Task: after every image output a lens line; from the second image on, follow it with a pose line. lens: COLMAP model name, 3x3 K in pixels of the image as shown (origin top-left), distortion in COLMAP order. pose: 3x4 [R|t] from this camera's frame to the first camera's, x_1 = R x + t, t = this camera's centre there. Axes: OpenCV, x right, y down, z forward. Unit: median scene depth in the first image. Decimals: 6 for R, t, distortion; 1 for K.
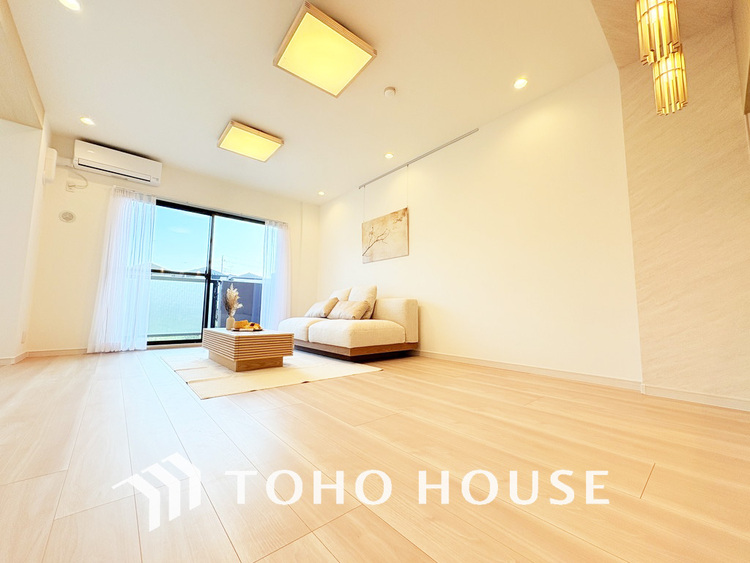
lens RADIAL K [[298.6, 0, 372.1], [0, 298.6, 289.6], [0, 0, 1]] dist [-0.002604, 0.001067]
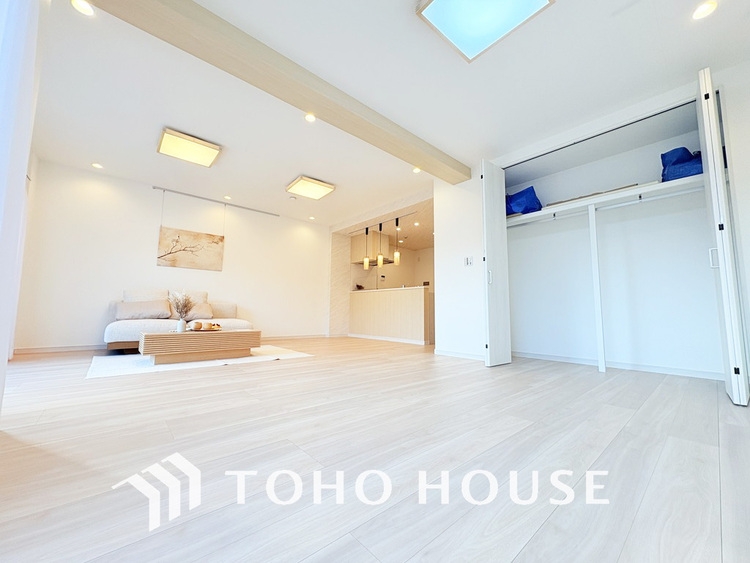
lens RADIAL K [[298.6, 0, 371.8], [0, 298.6, 277.6], [0, 0, 1]] dist [-0.002604, 0.001067]
pose [[-0.018544, 0.086046, 0.996119, -1.183474], [-0.094880, 0.991642, -0.087425, -0.030180], [-0.995316, -0.096133, -0.010225, 0.306924]]
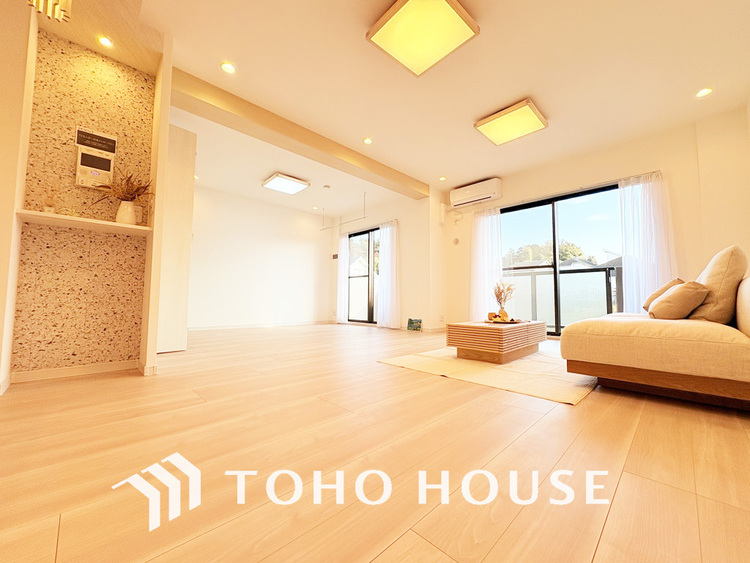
lens RADIAL K [[298.6, 0, 372.6], [0, 298.6, 284.8], [0, 0, 1]] dist [-0.002604, 0.001067]
pose [[0.062828, -0.064082, -0.995965, 0.399332], [0.061722, 0.996276, -0.060209, 0.035619], [0.996114, -0.057690, 0.066549, 0.403323]]
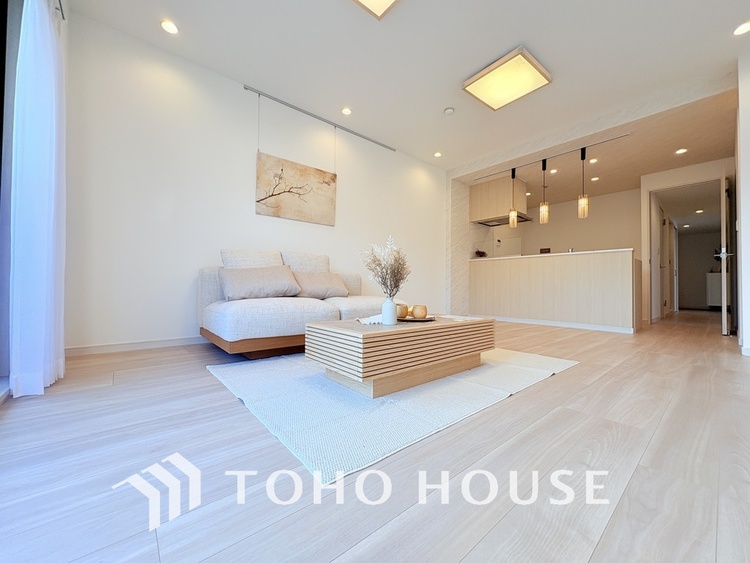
lens RADIAL K [[298.6, 0, 370.1], [0, 298.6, 276.6], [0, 0, 1]] dist [-0.002604, 0.001067]
pose [[0.011156, 0.006660, 0.999916, -0.764323], [-0.095263, 0.995437, -0.005567, 0.033117], [-0.995390, -0.095193, 0.011740, 0.815054]]
